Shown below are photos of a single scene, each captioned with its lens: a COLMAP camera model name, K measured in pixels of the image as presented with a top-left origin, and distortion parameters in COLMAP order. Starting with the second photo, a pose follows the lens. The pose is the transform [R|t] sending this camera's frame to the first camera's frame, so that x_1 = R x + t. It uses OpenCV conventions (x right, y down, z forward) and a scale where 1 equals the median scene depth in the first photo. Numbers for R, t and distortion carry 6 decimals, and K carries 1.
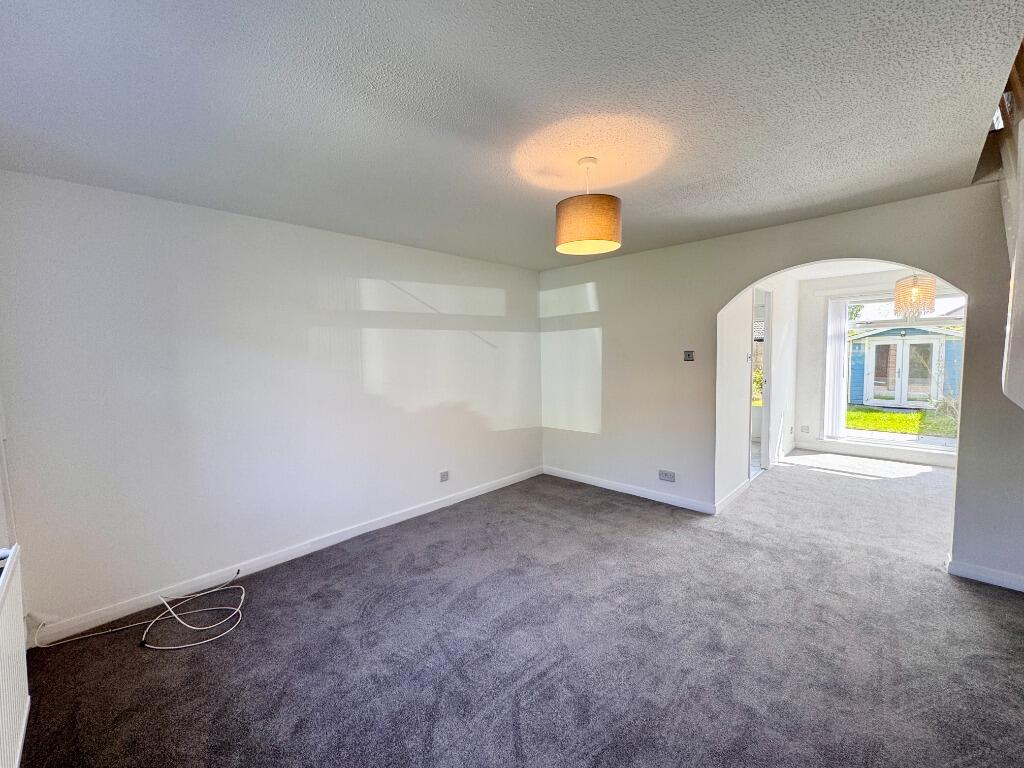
lens RADIAL K [[408.0, 0, 509.4], [0, 408.0, 383.3], [0, 0, 1]] dist [0.001096, 0.000073]
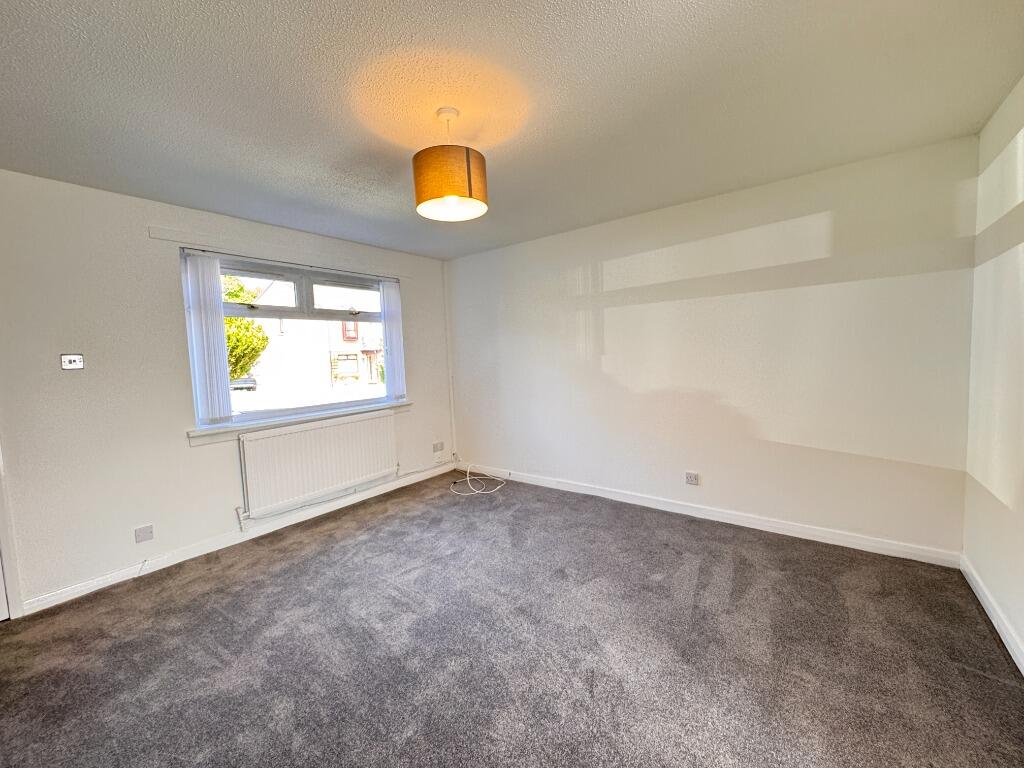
lens RADIAL K [[412.3, 0, 510.1], [0, 412.3, 382.7], [0, 0, 1]] dist [-0.000434, -0.000002]
pose [[0.134713, 0.096823, -0.986143, 0.618933], [-0.030854, 0.995142, 0.093492, -0.031840], [0.990404, 0.017832, 0.137046, 0.546085]]
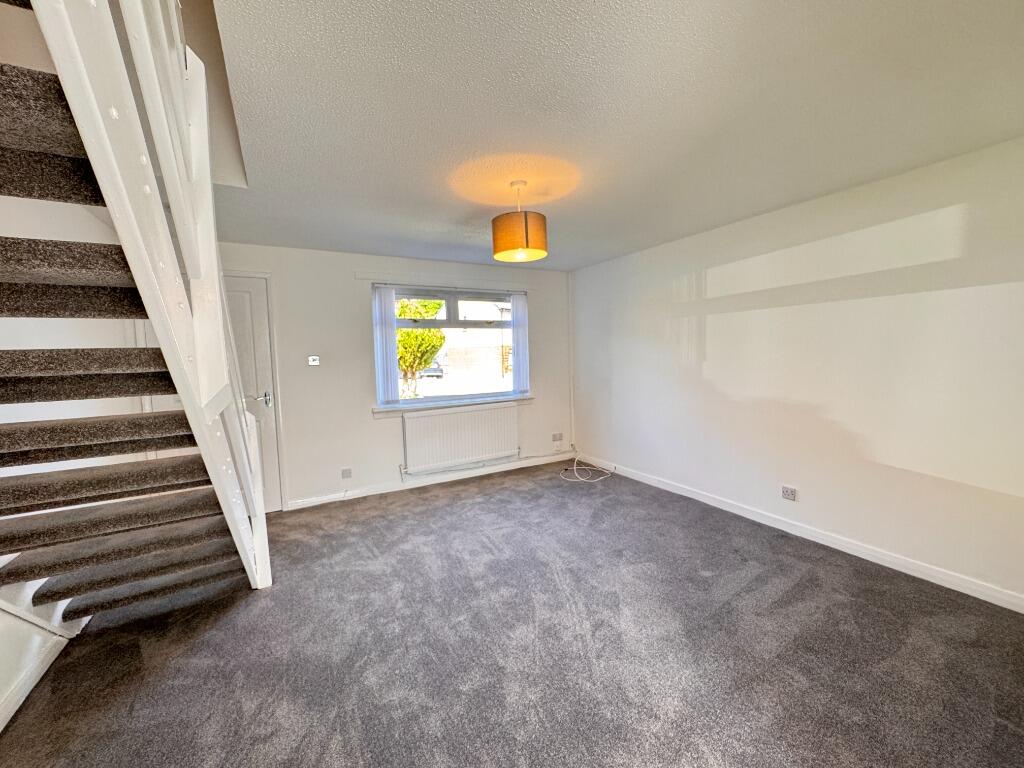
lens RADIAL K [[412.3, 0, 510.1], [0, 412.3, 382.7], [0, 0, 1]] dist [-0.000434, -0.000002]
pose [[-0.269234, 0.109589, -0.956819, 0.758915], [-0.028429, 0.992167, 0.121637, -0.068758], [0.962655, 0.059950, -0.264010, 0.713184]]
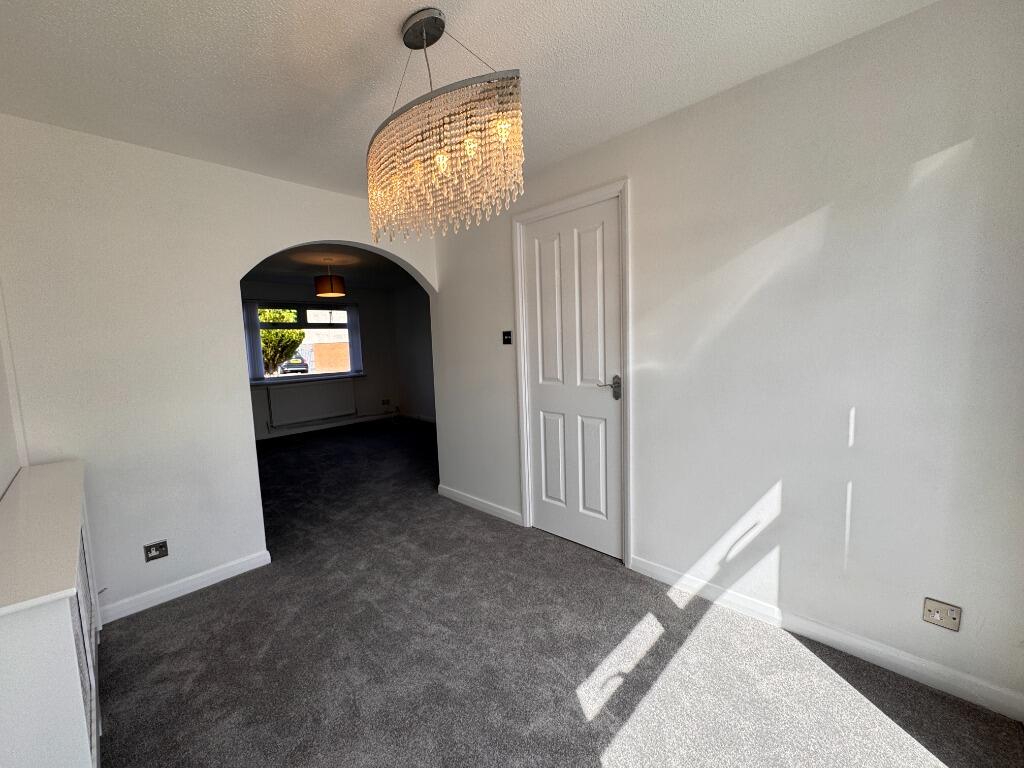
lens RADIAL K [[408.0, 0, 509.4], [0, 408.0, 383.3], [0, 0, 1]] dist [0.001096, 0.000073]
pose [[0.017518, 0.128175, -0.991597, 1.443309], [-0.030184, 0.991365, 0.127612, -0.094773], [0.999391, 0.027695, 0.021236, 1.093407]]
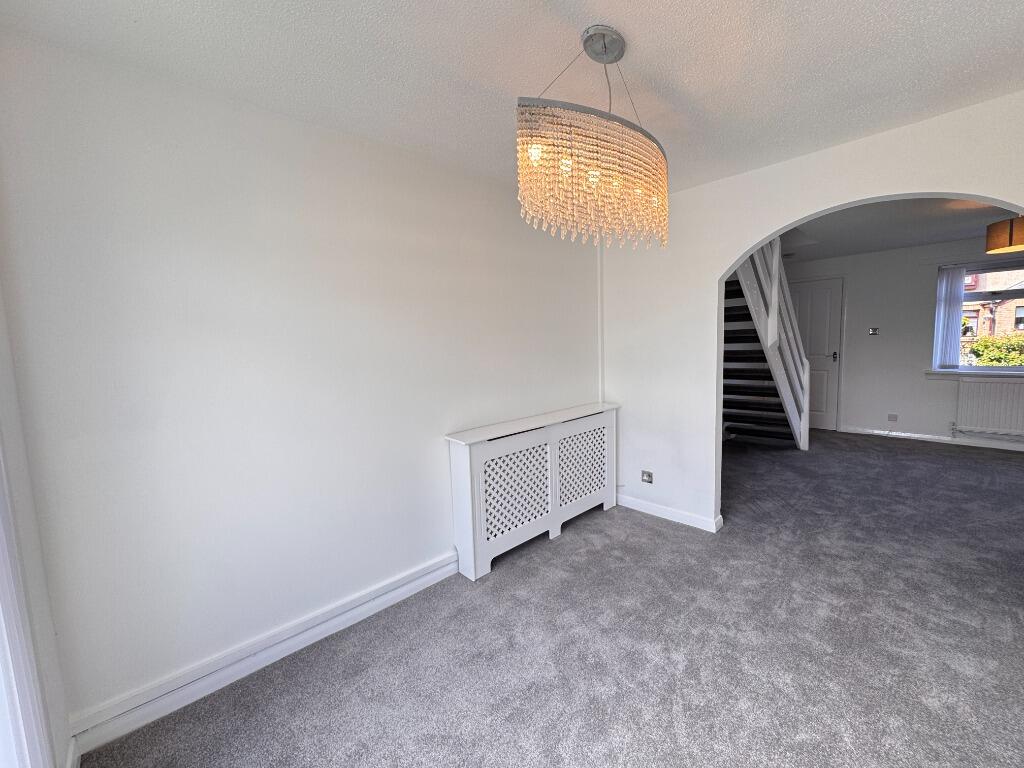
lens RADIAL K [[411.2, 0, 509.9], [0, 411.2, 383.5], [0, 0, 1]] dist [-0.009358, 0.000054]
pose [[-0.997350, 0.061015, 0.039637, 1.123652], [0.066703, 0.984341, 0.163166, -0.121248], [-0.029061, 0.165377, -0.985802, 1.439476]]
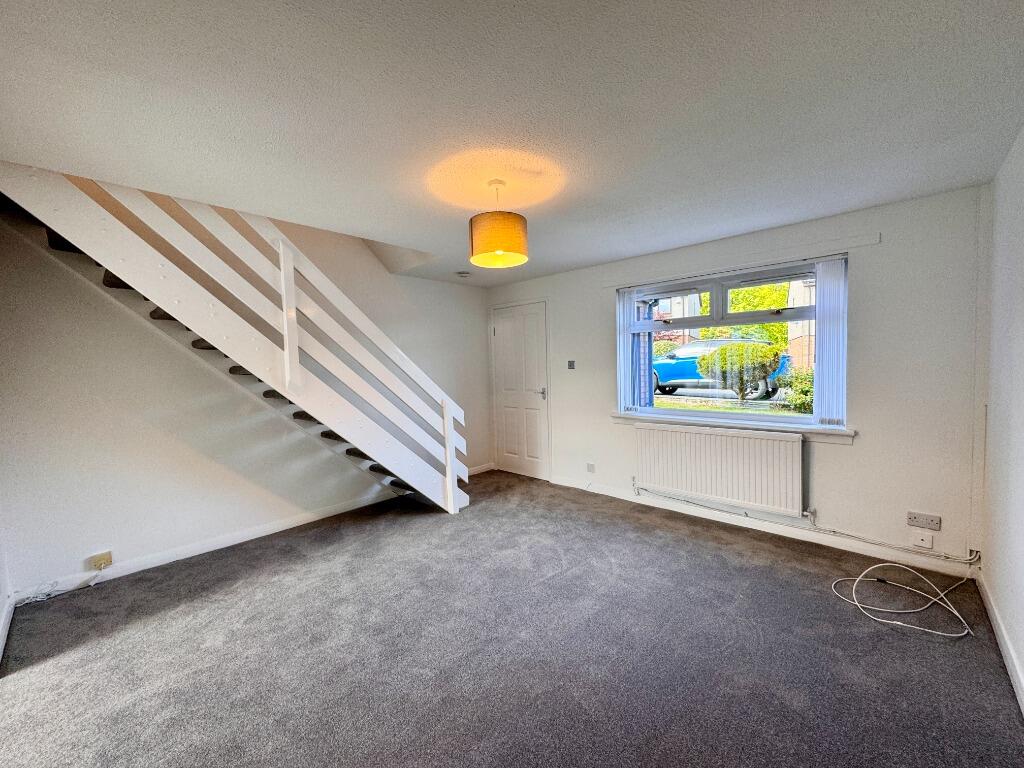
lens RADIAL K [[408.0, 0, 509.4], [0, 408.0, 383.3], [0, 0, 1]] dist [0.001096, 0.000073]
pose [[-0.997654, 0.061358, -0.030350, 0.109495], [0.057417, 0.991467, 0.117032, -0.082993], [0.037272, 0.115014, -0.992664, 1.169747]]
